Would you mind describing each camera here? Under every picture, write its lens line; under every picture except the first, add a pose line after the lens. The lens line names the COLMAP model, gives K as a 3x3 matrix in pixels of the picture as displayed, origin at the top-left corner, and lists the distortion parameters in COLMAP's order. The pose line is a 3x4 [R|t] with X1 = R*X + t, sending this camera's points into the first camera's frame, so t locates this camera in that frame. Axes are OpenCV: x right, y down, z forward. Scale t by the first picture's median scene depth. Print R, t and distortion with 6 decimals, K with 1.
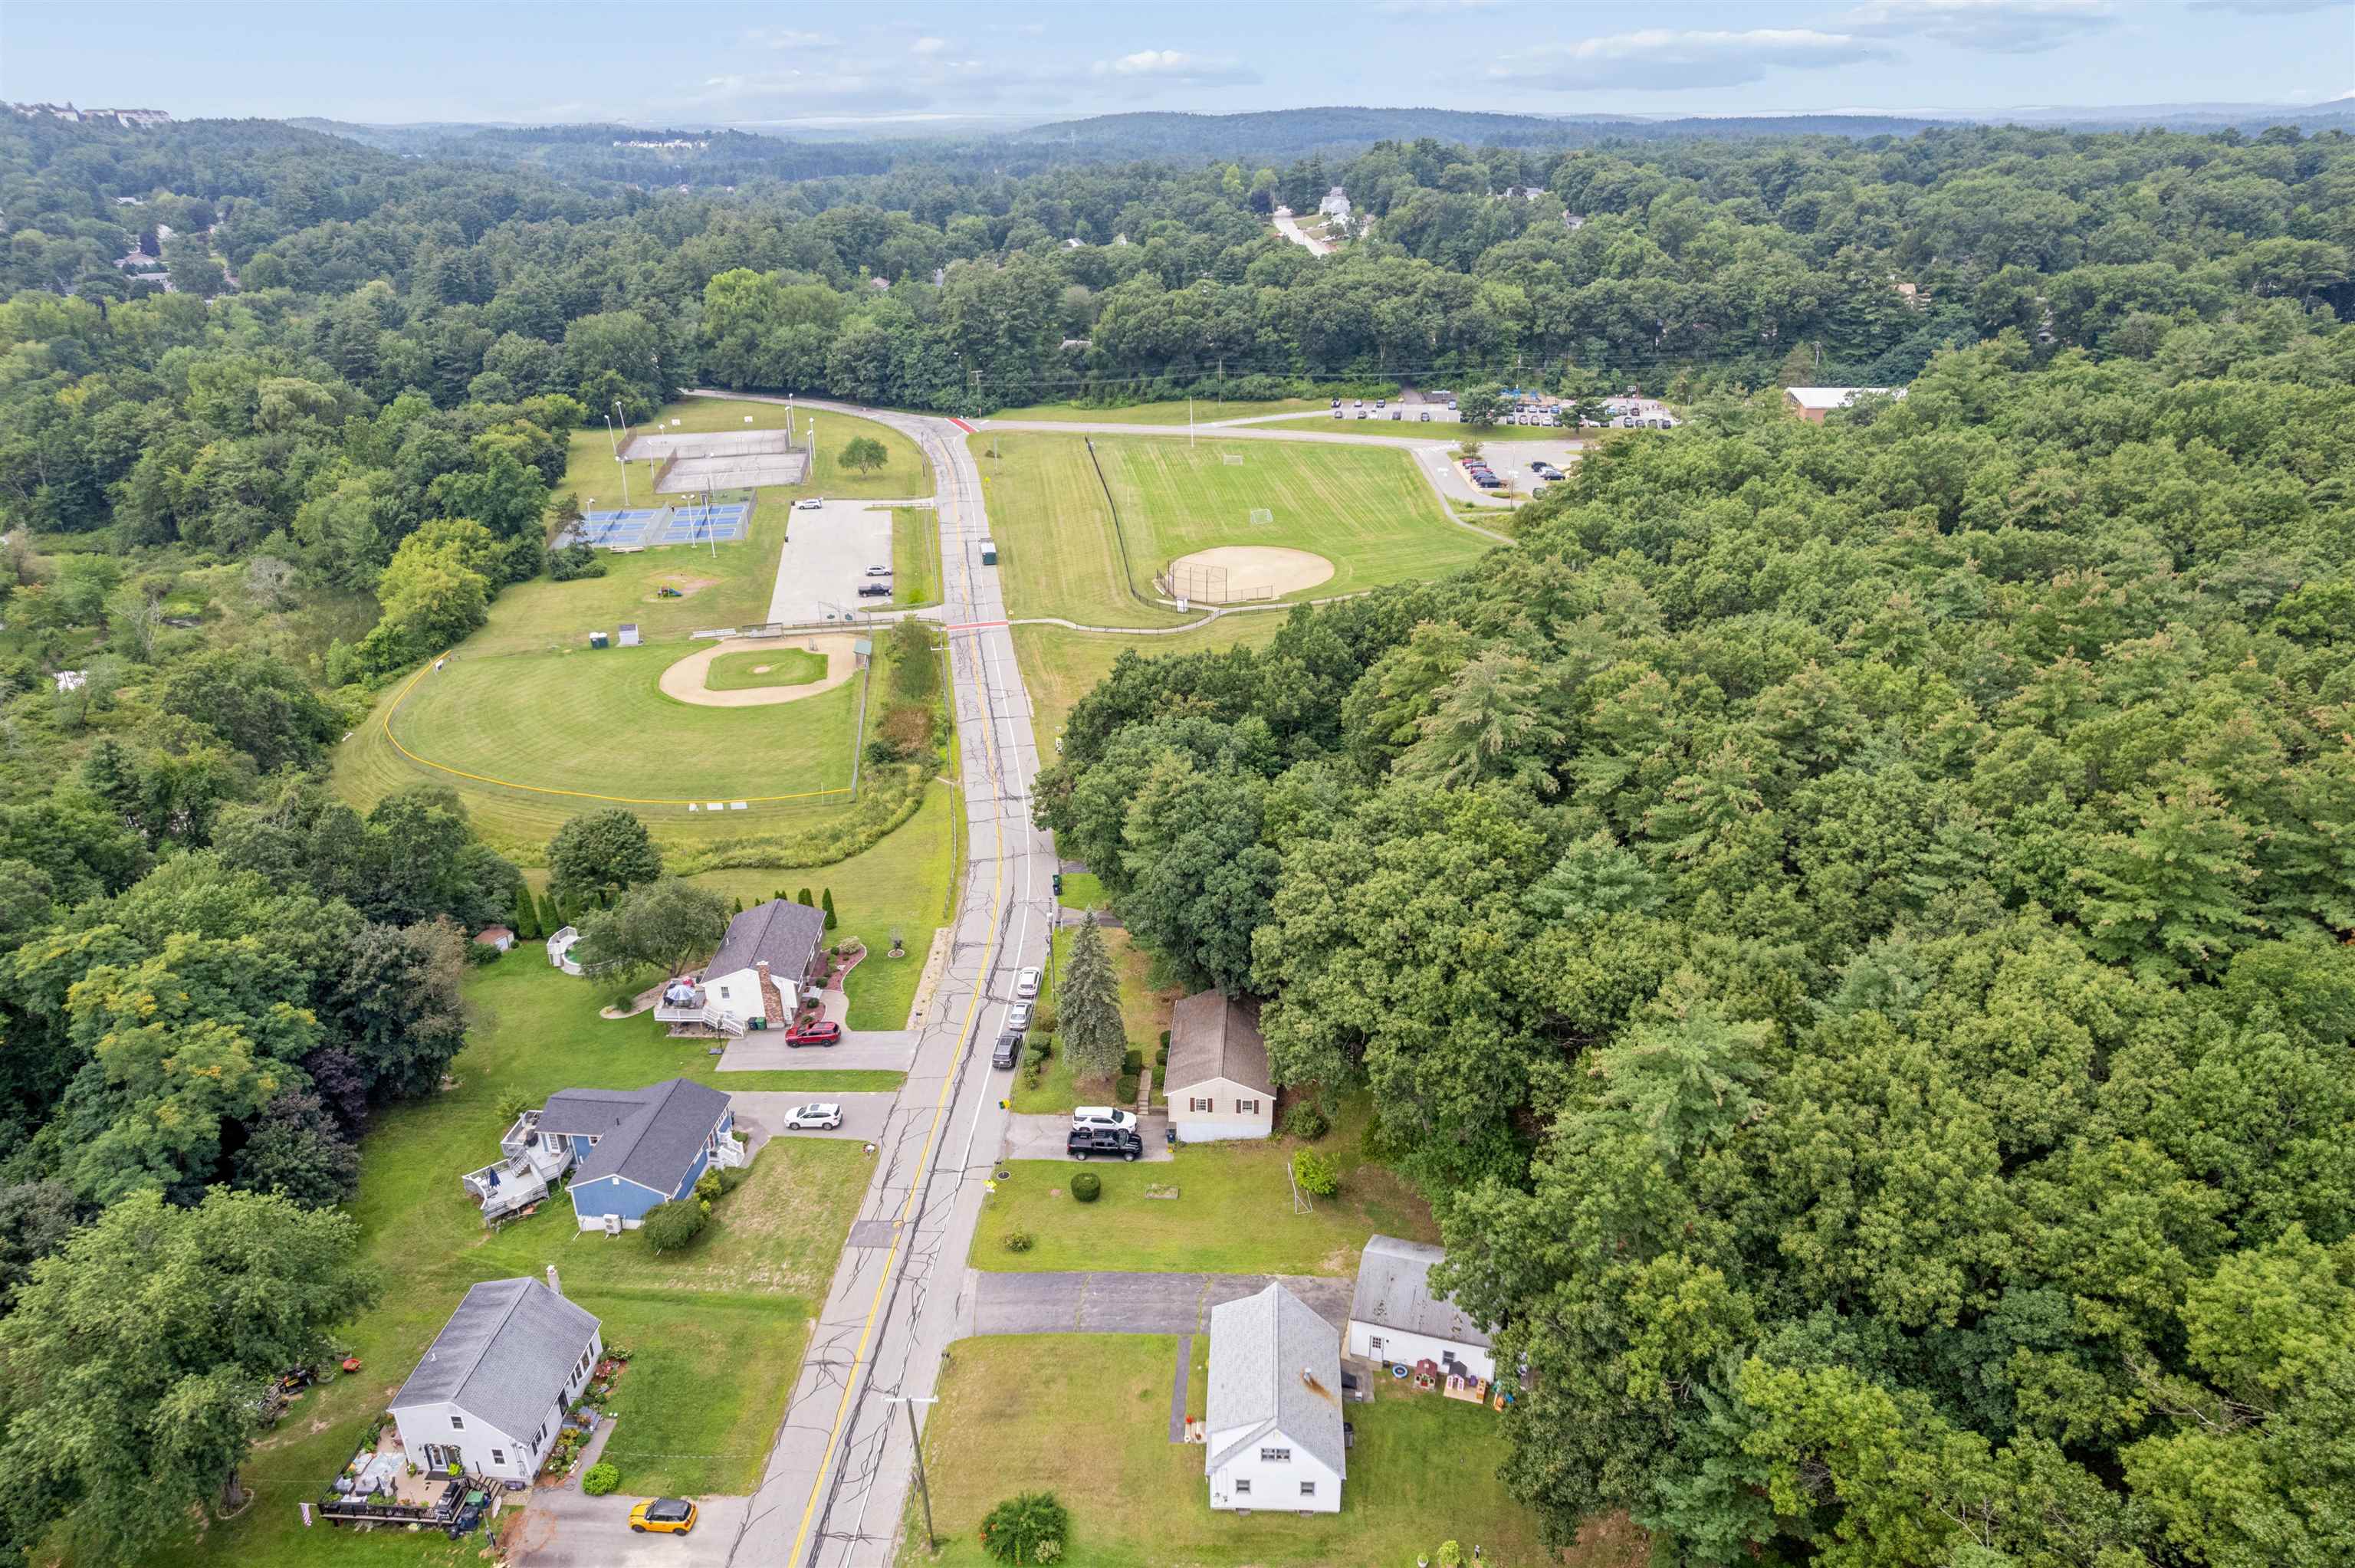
lens RADIAL K [[1485.7, 0, 1235.0], [0, 1485.7, 817.6], [0, 0, 1]] dist [-0.063063, 0.044313]
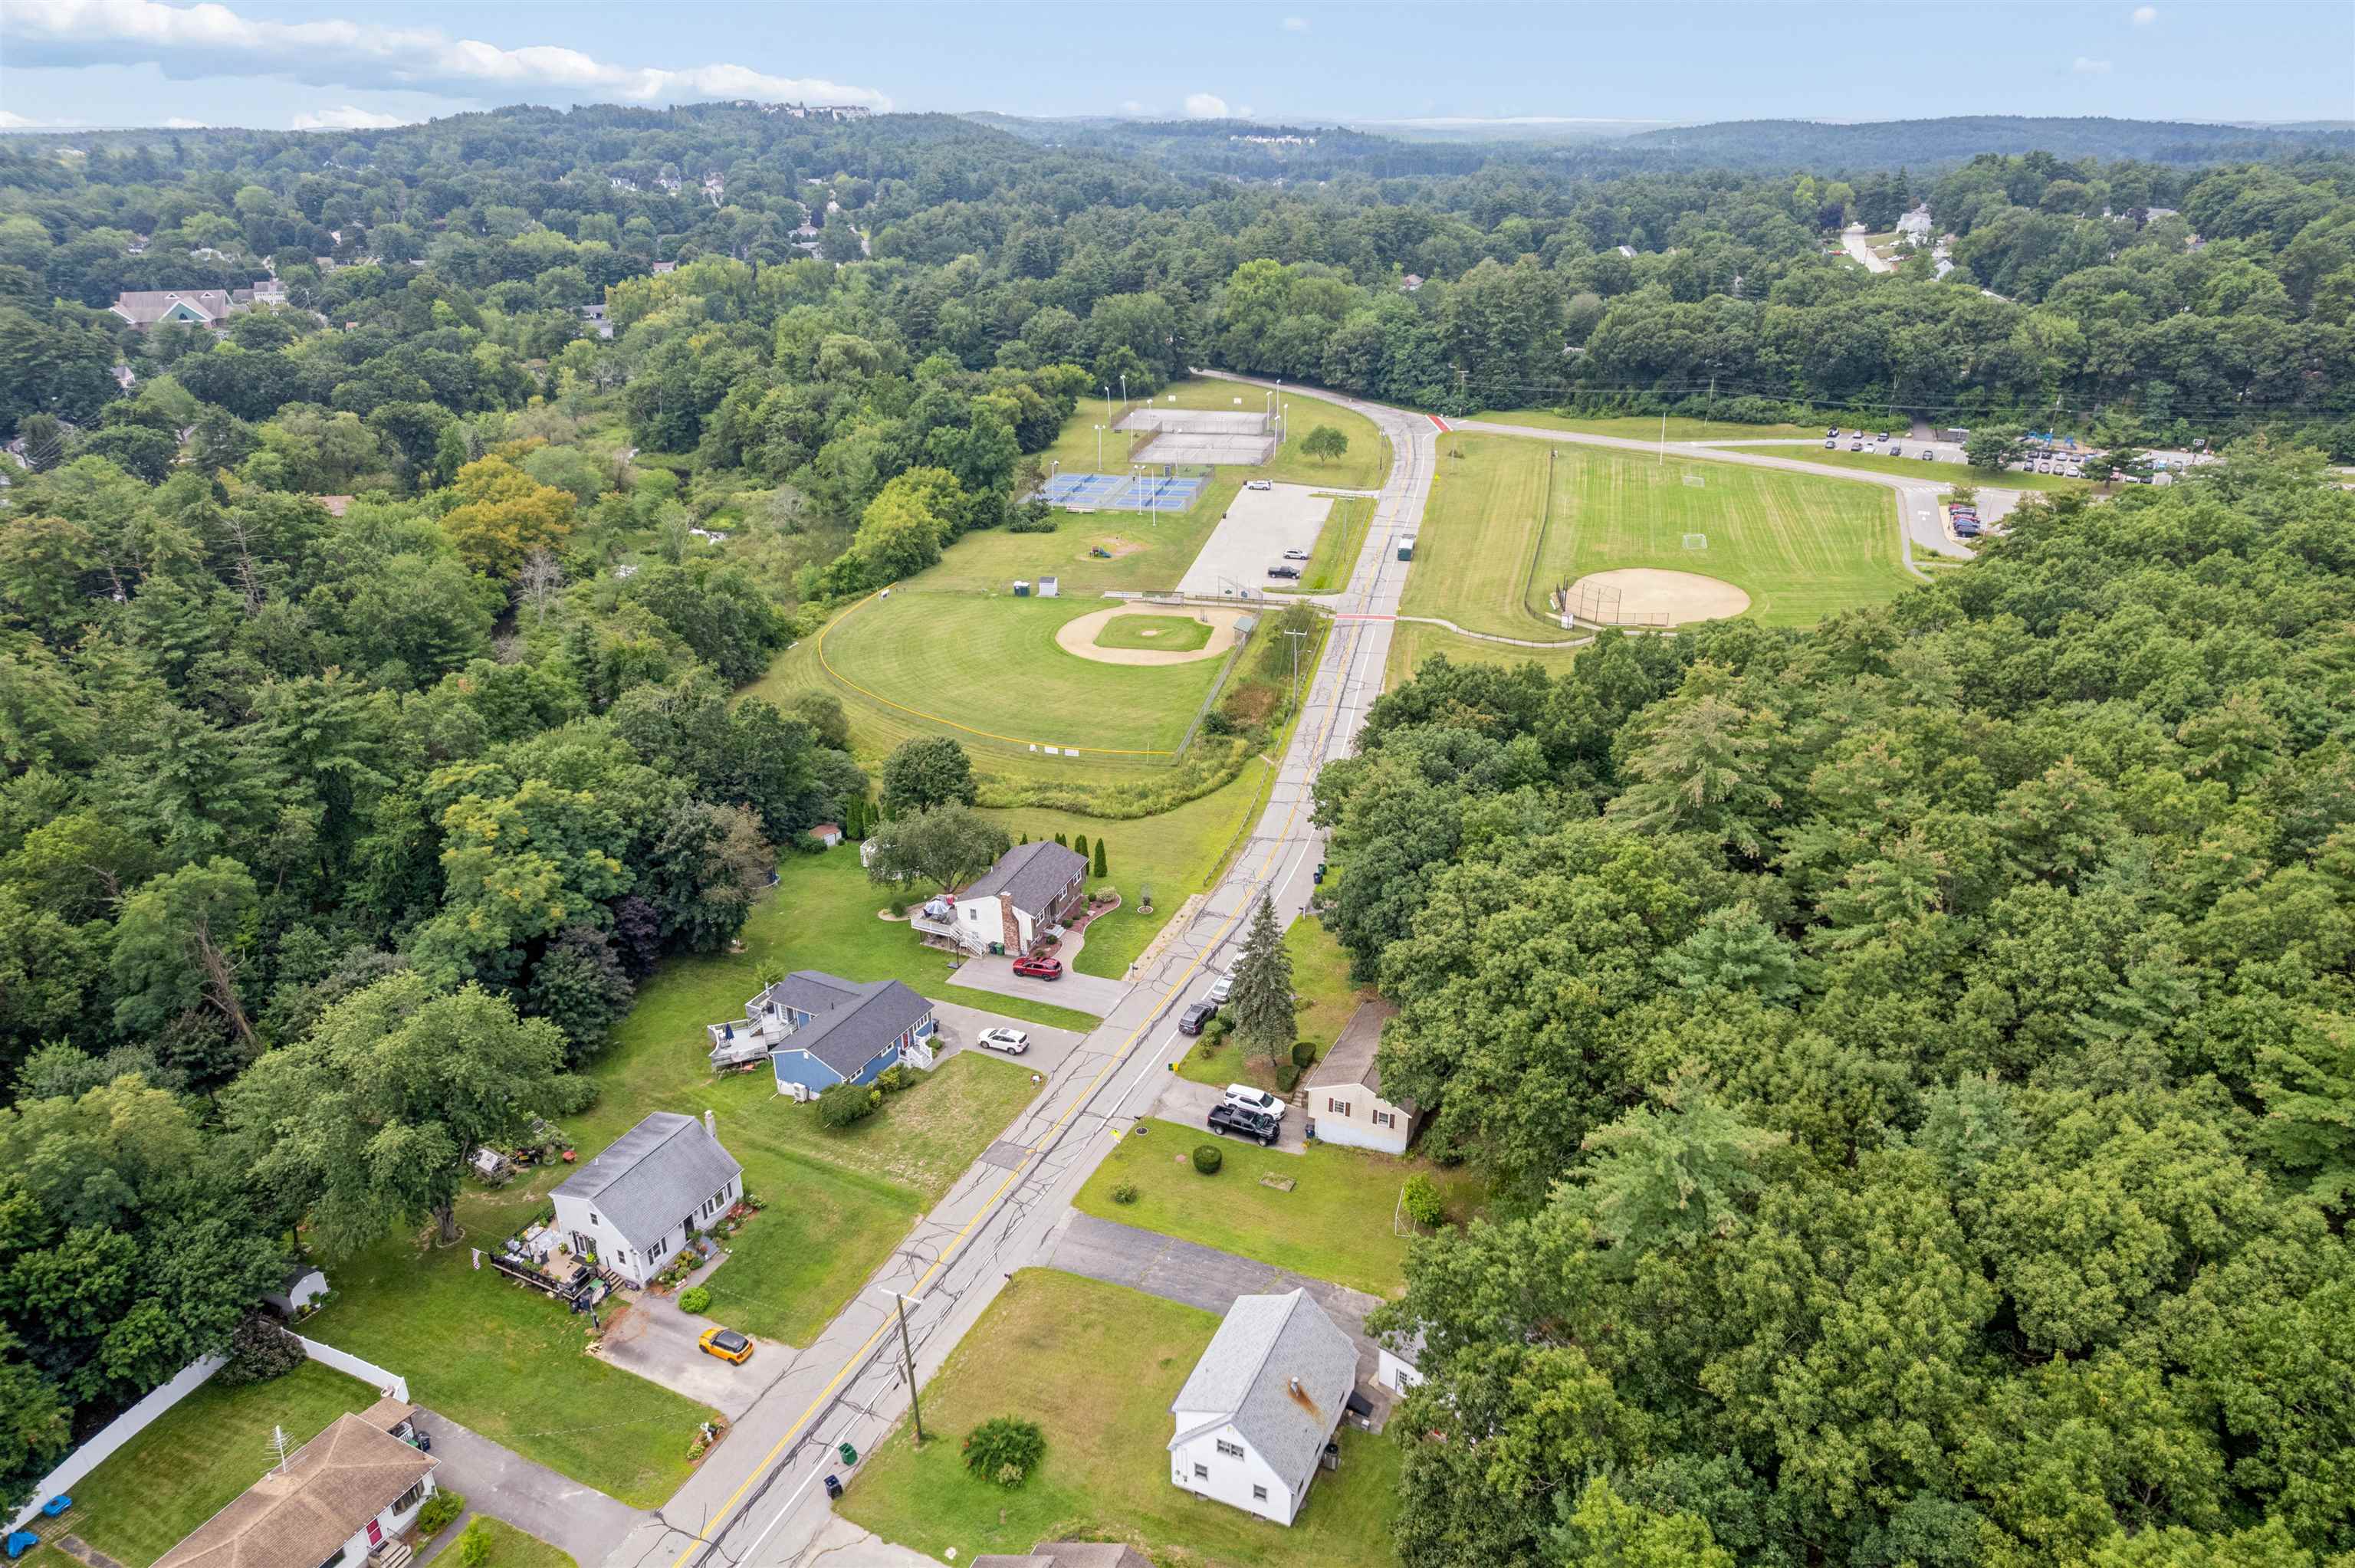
lens RADIAL K [[1485.7, 0, 1242.6], [0, 1485.7, 812.2], [0, 0, 1]] dist [-0.063063, 0.044313]
pose [[0.932565, 0.158864, -0.324169, 0.204900], [-0.160263, 0.986817, 0.022563, -0.014354], [0.323480, 0.030910, 0.945730, 0.027432]]
